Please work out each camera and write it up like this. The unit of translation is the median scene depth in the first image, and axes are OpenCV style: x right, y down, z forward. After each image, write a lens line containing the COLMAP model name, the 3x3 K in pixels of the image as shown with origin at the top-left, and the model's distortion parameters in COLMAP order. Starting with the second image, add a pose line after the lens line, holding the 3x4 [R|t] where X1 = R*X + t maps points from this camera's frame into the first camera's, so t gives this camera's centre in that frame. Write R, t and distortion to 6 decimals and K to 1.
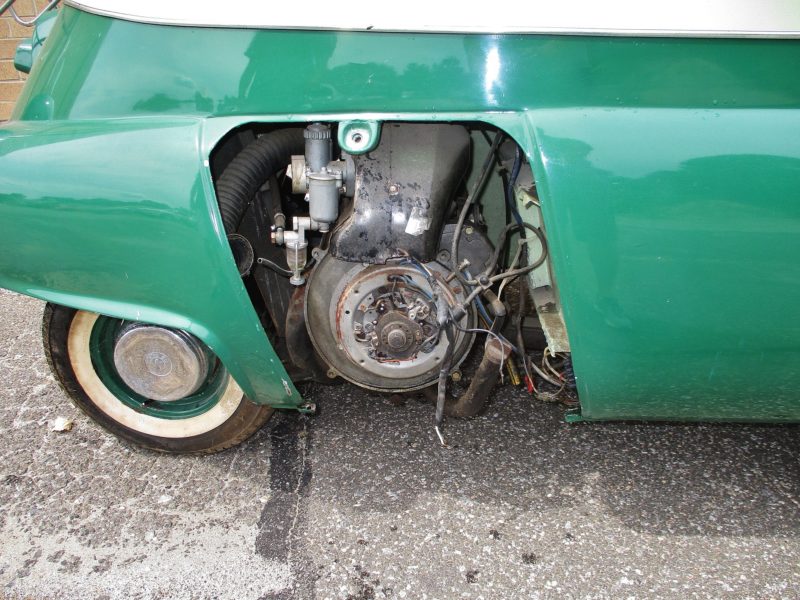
lens RADIAL K [[656.8, 0, 399.7], [0, 656.8, 300.4], [0, 0, 1]] dist [-0.028506, -0.000903]
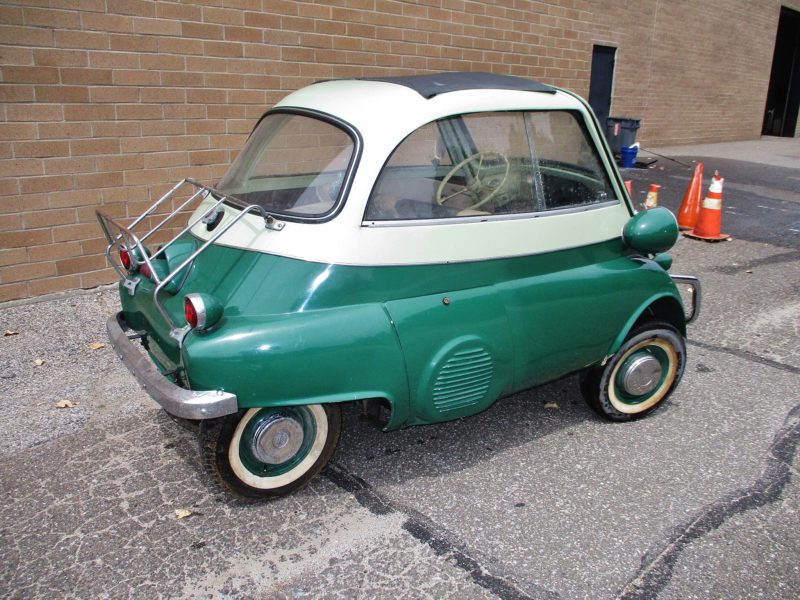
lens RADIAL K [[656.8, 0, 400.3], [0, 656.8, 301.0], [0, 0, 1]] dist [-0.028506, -0.000903]
pose [[0.794680, -0.160775, 0.585350, -1.097190], [0.227531, 0.972878, -0.041685, -0.119213], [-0.562772, 0.166312, 0.809709, -0.643886]]
